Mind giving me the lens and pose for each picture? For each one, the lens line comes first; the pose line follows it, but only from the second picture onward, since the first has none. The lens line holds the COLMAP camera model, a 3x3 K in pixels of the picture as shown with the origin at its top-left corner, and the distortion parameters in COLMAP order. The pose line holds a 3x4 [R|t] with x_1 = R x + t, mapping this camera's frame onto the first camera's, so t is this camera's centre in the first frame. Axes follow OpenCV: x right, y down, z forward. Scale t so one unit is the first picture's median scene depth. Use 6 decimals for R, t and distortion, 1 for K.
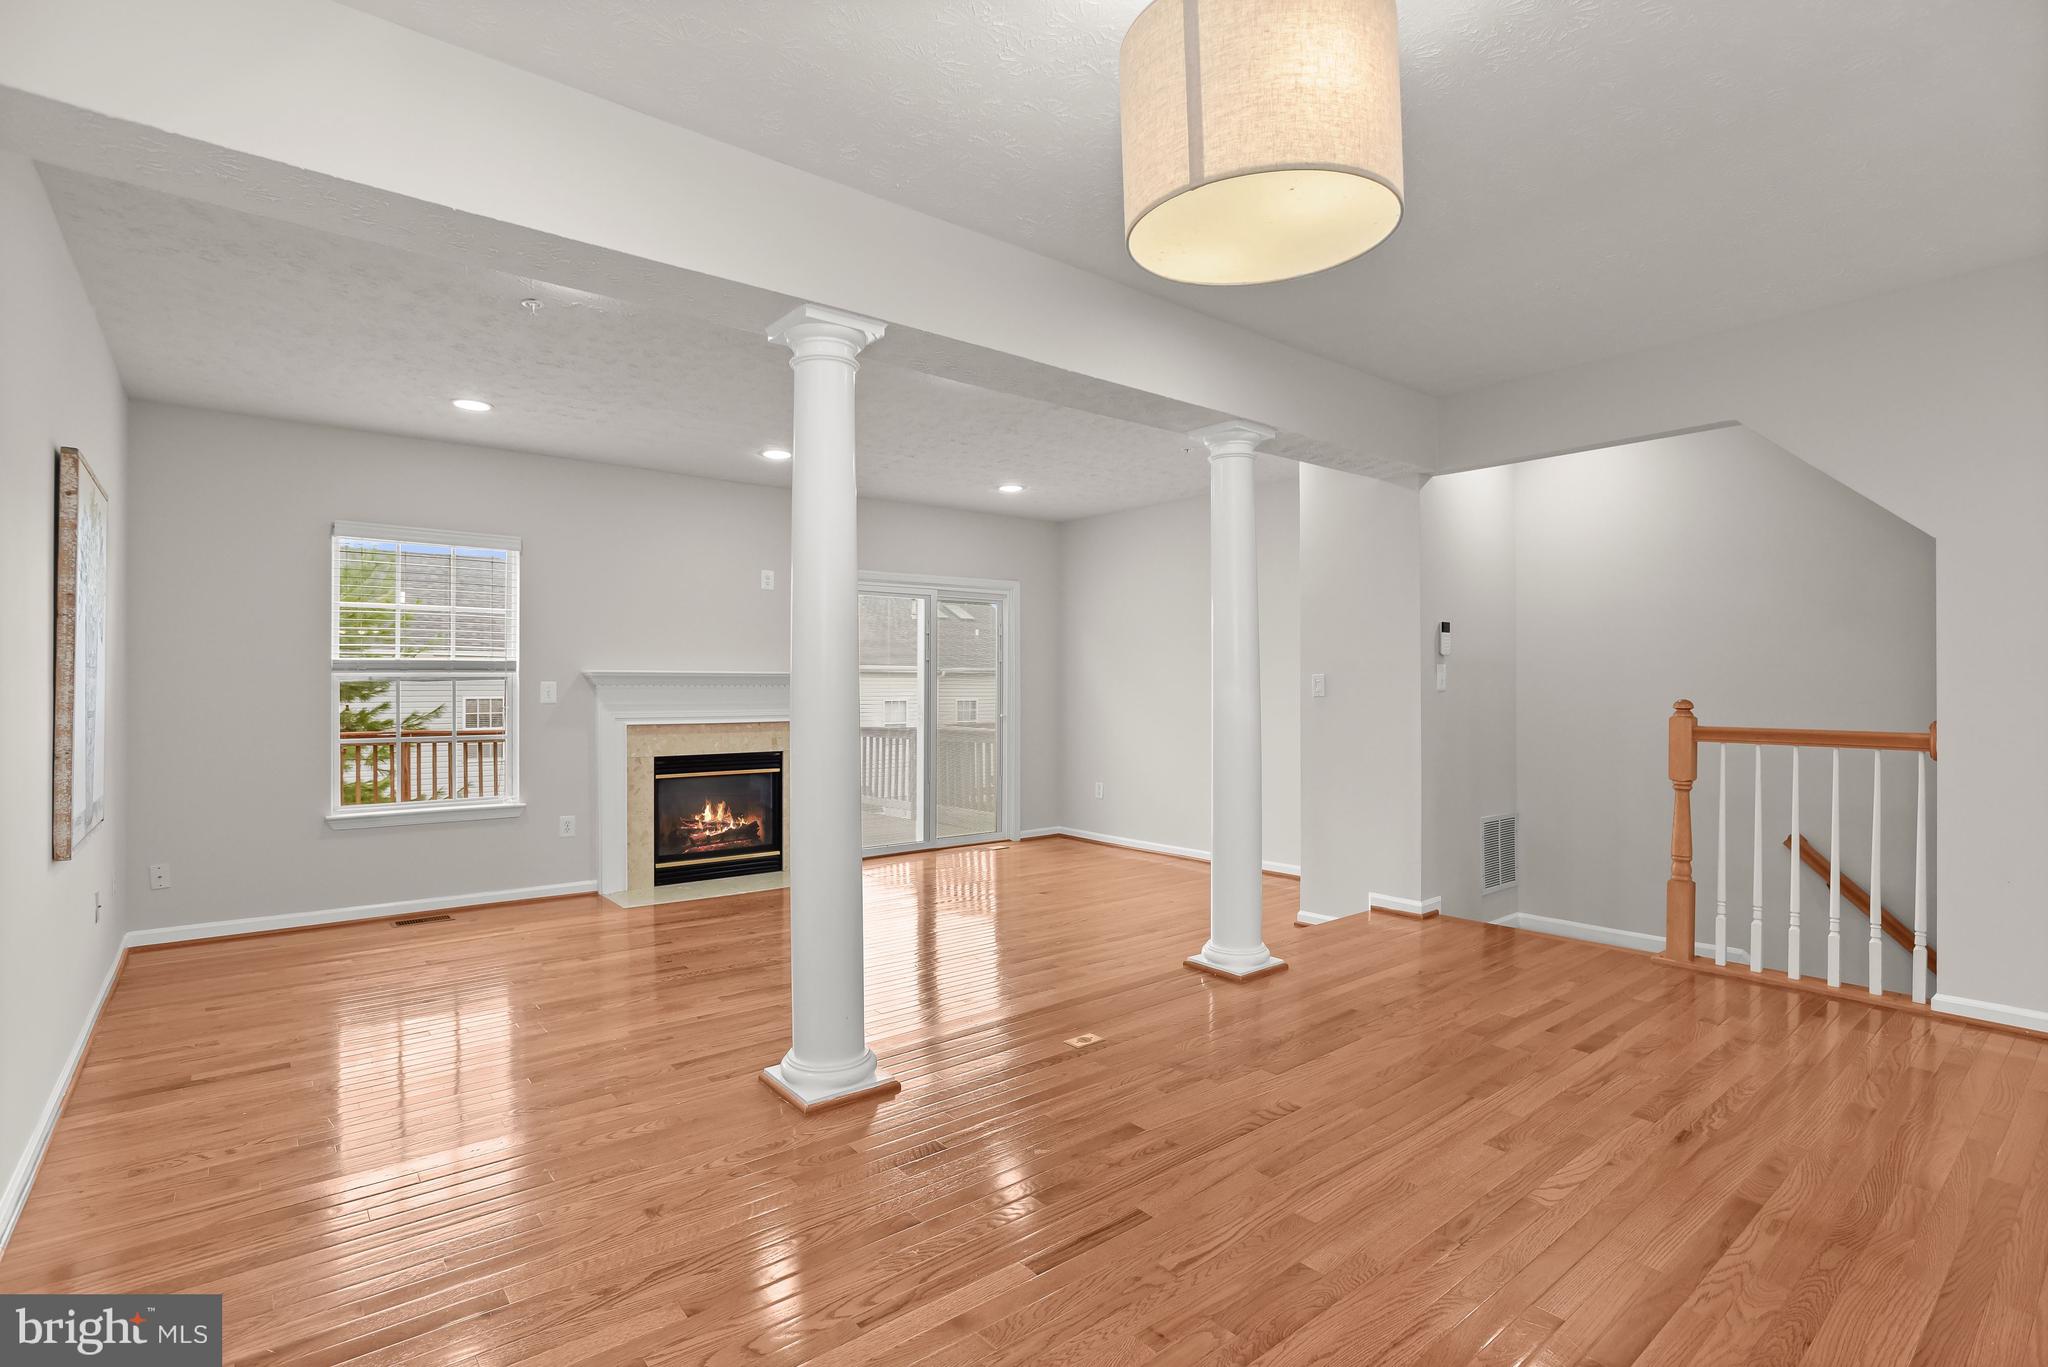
lens RADIAL K [[985.8, 0, 1024.3], [0, 985.8, 682.2], [0, 0, 1]] dist [-0.050307, 0.023708]
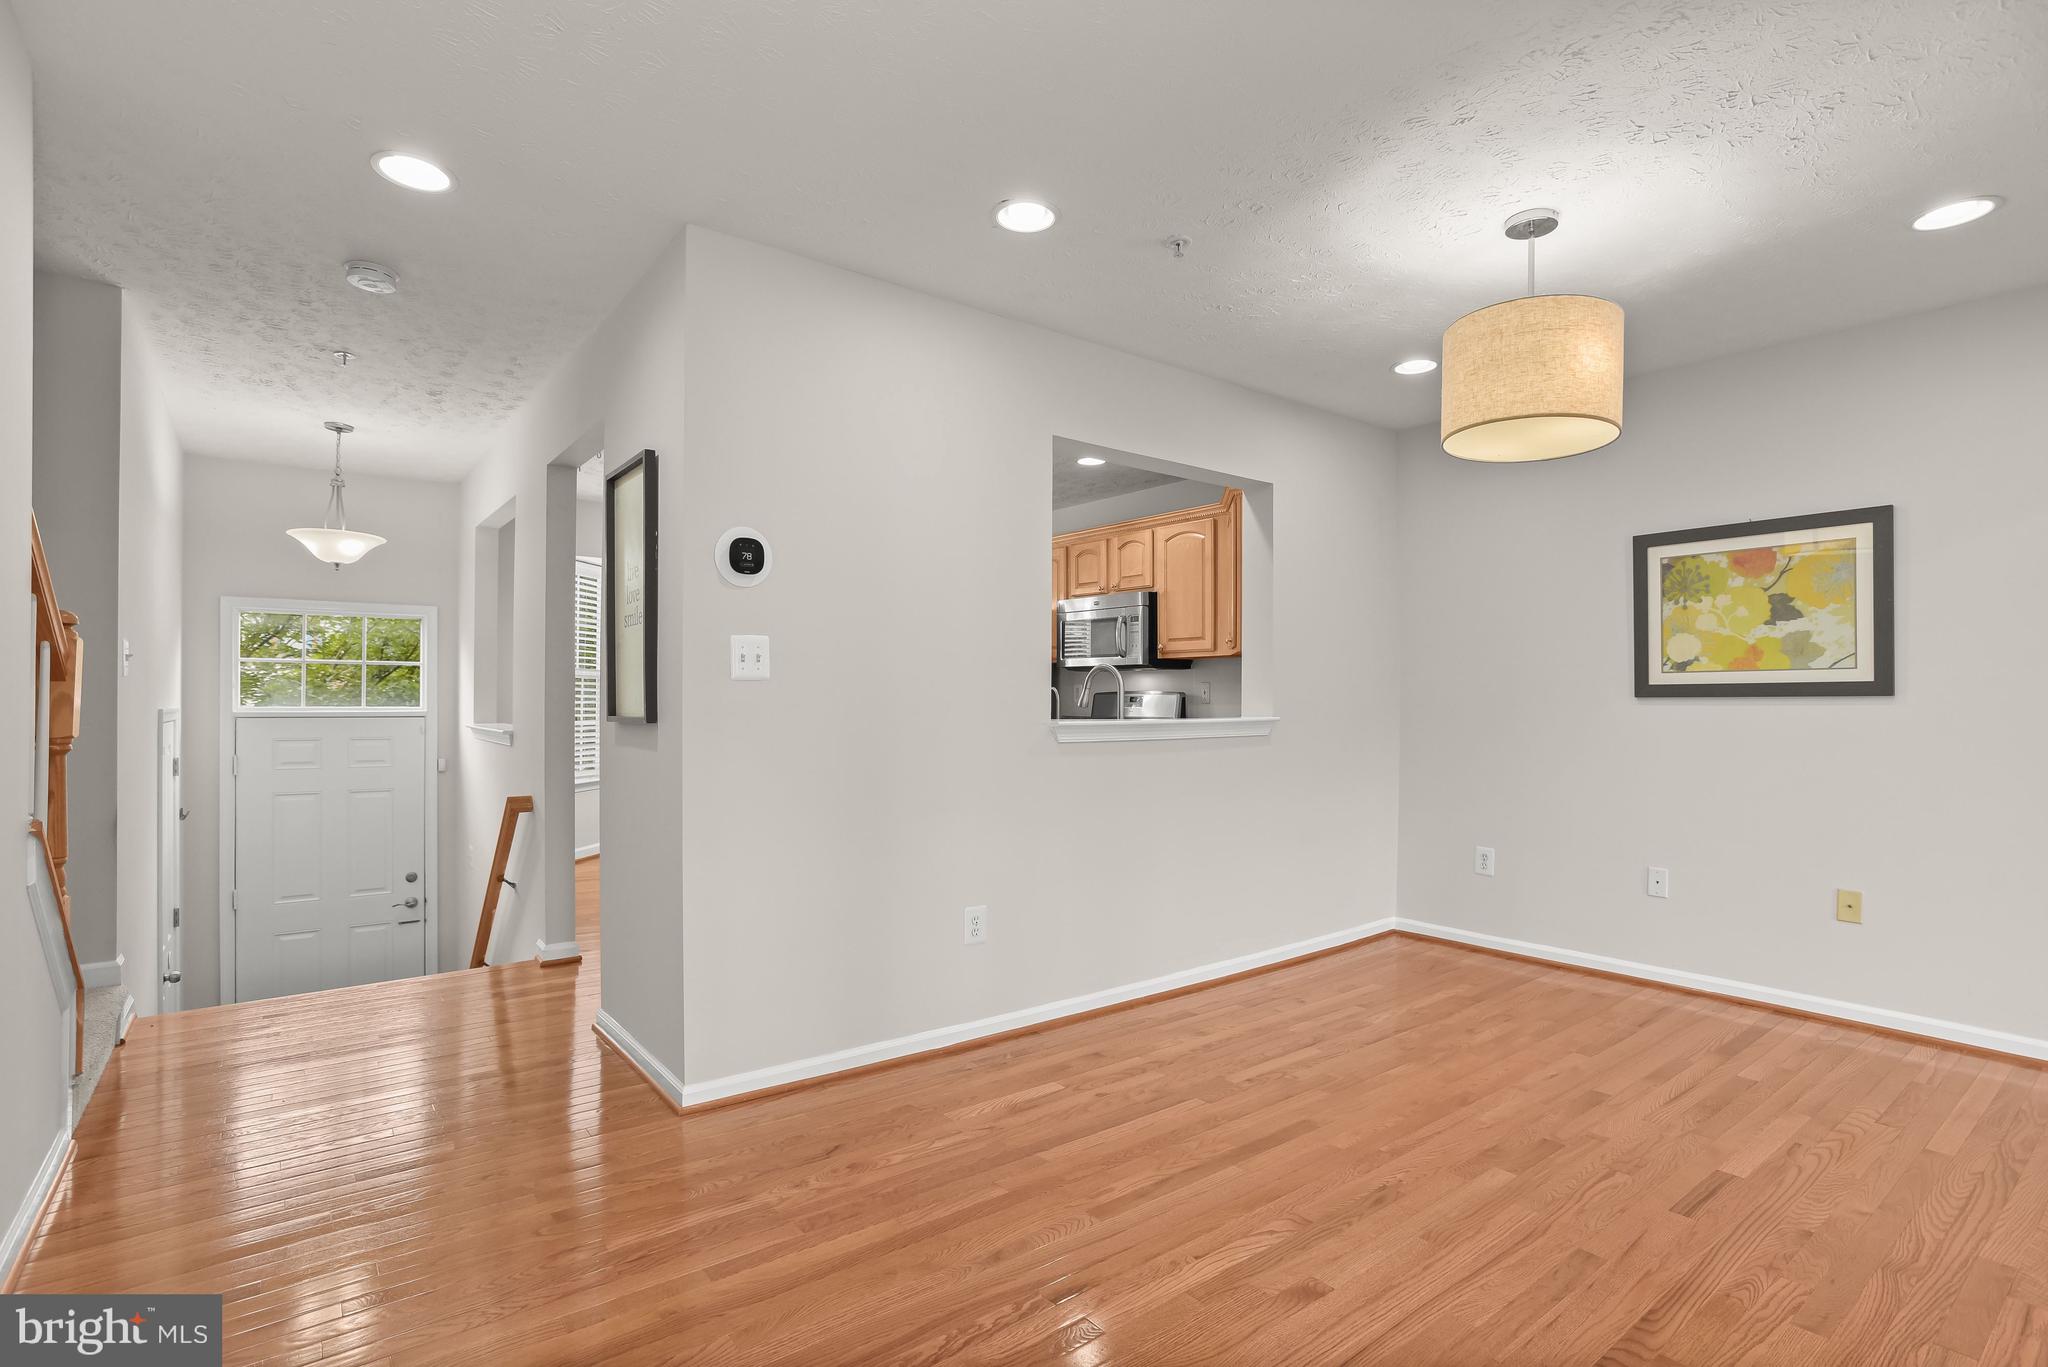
lens RADIAL K [[985.8, 0, 1018.0], [0, 985.8, 704.6], [0, 0, 1]] dist [-0.050307, 0.023708]
pose [[-0.999627, -0.005685, 0.026720, 0.440498], [-0.005707, 0.999983, -0.000747, -0.002777], [-0.026715, -0.000900, -0.999643, 1.109808]]
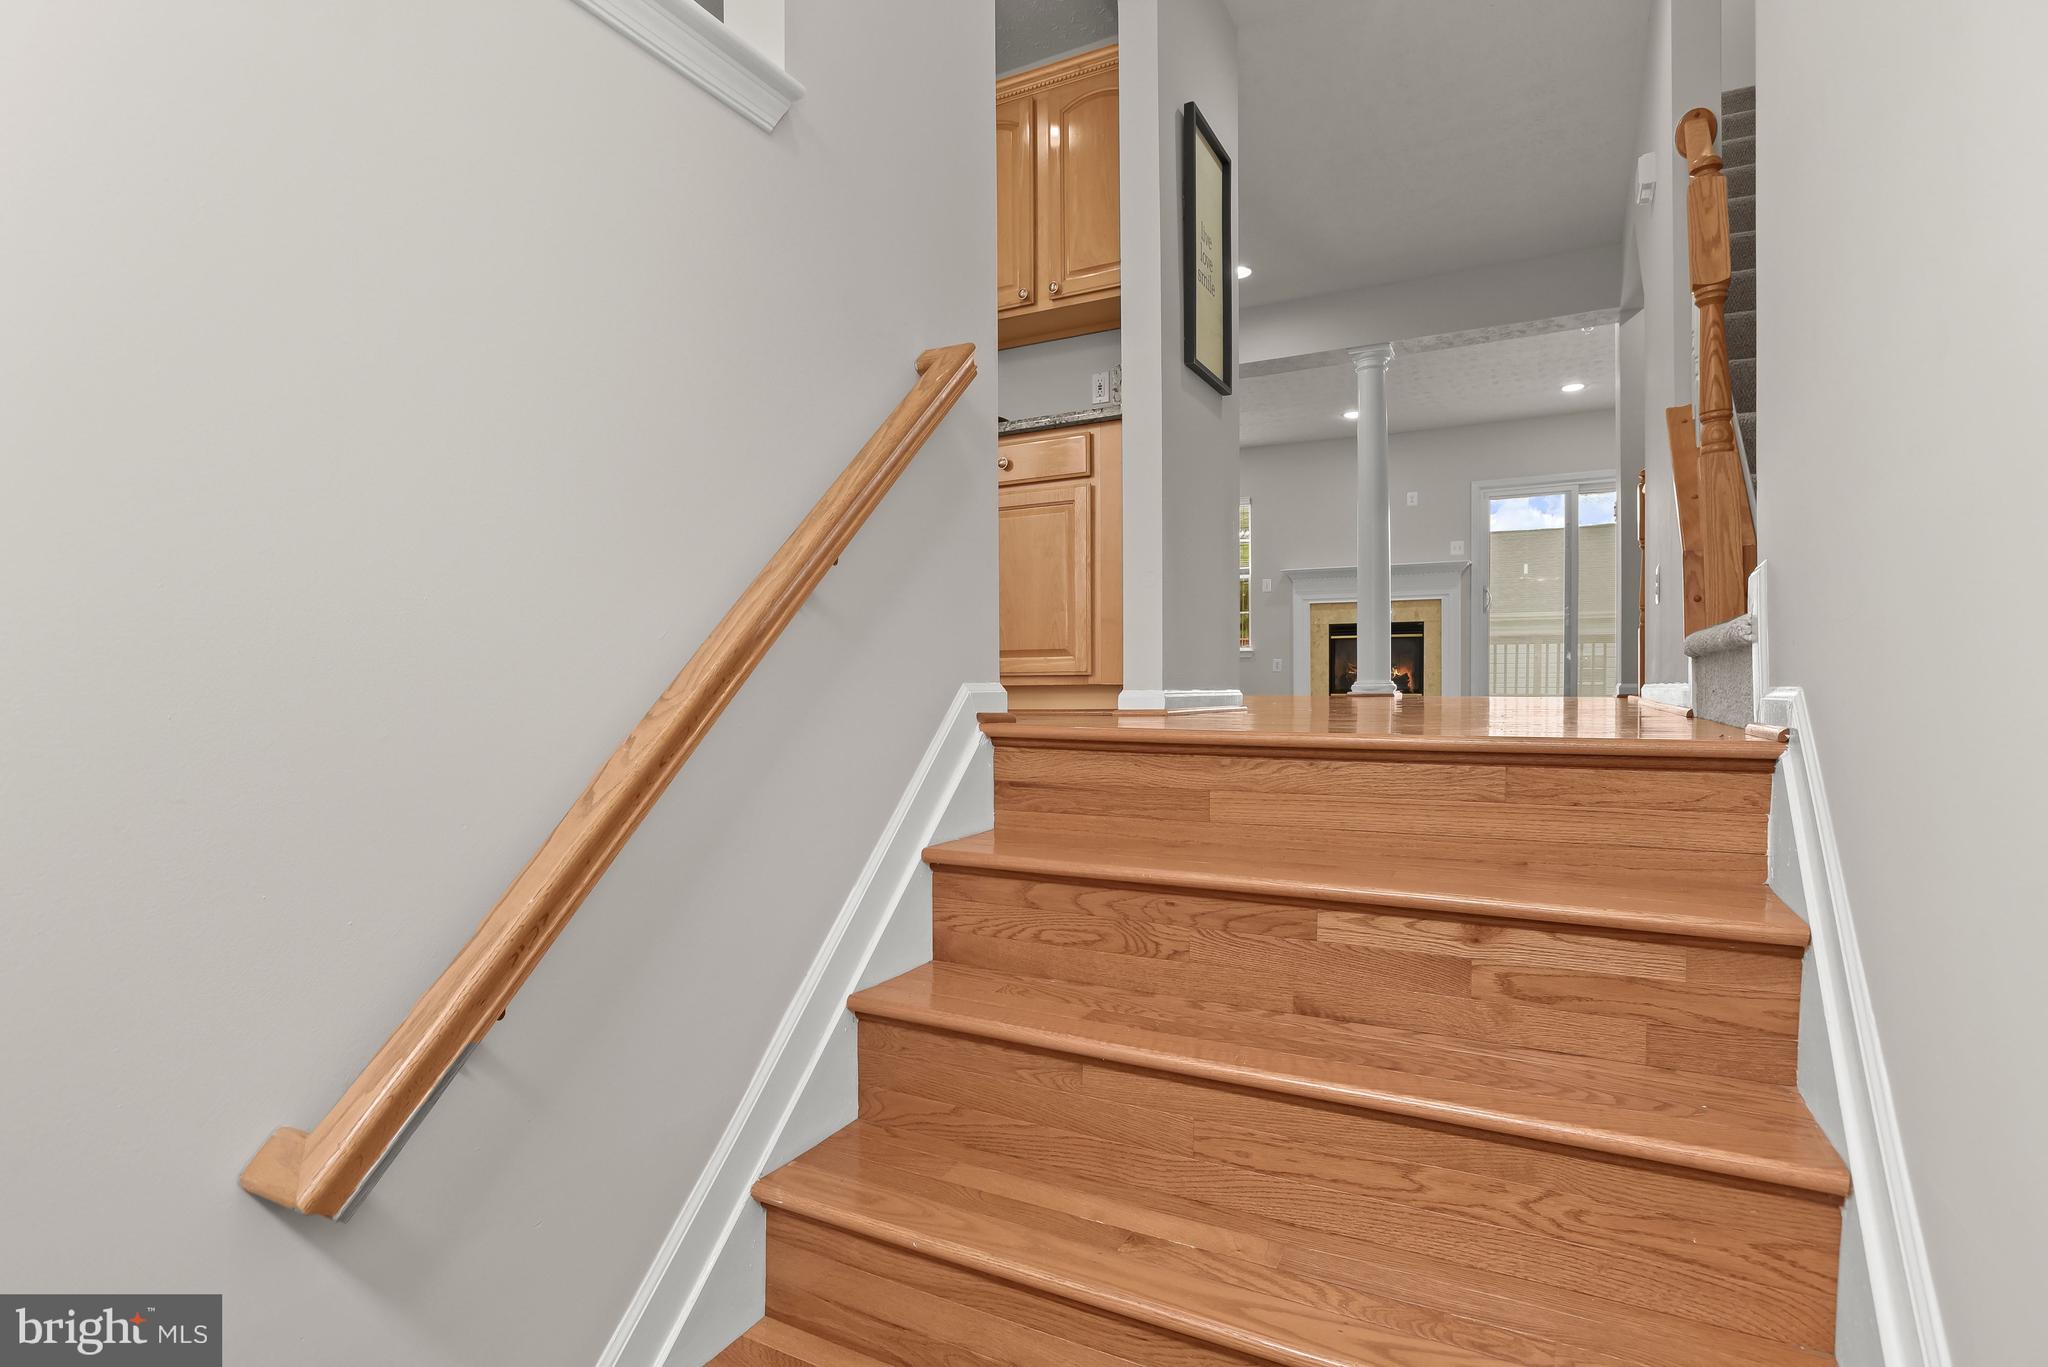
lens RADIAL K [[985.8, 0, 1056.6], [0, 985.8, 686.4], [0, 0, 1]] dist [-0.050307, 0.023708]
pose [[0.401508, 0.009429, -0.915807, 1.406555], [0.009195, 0.999855, 0.014326, 0.239524], [0.915809, -0.014173, 0.401363, -0.038223]]
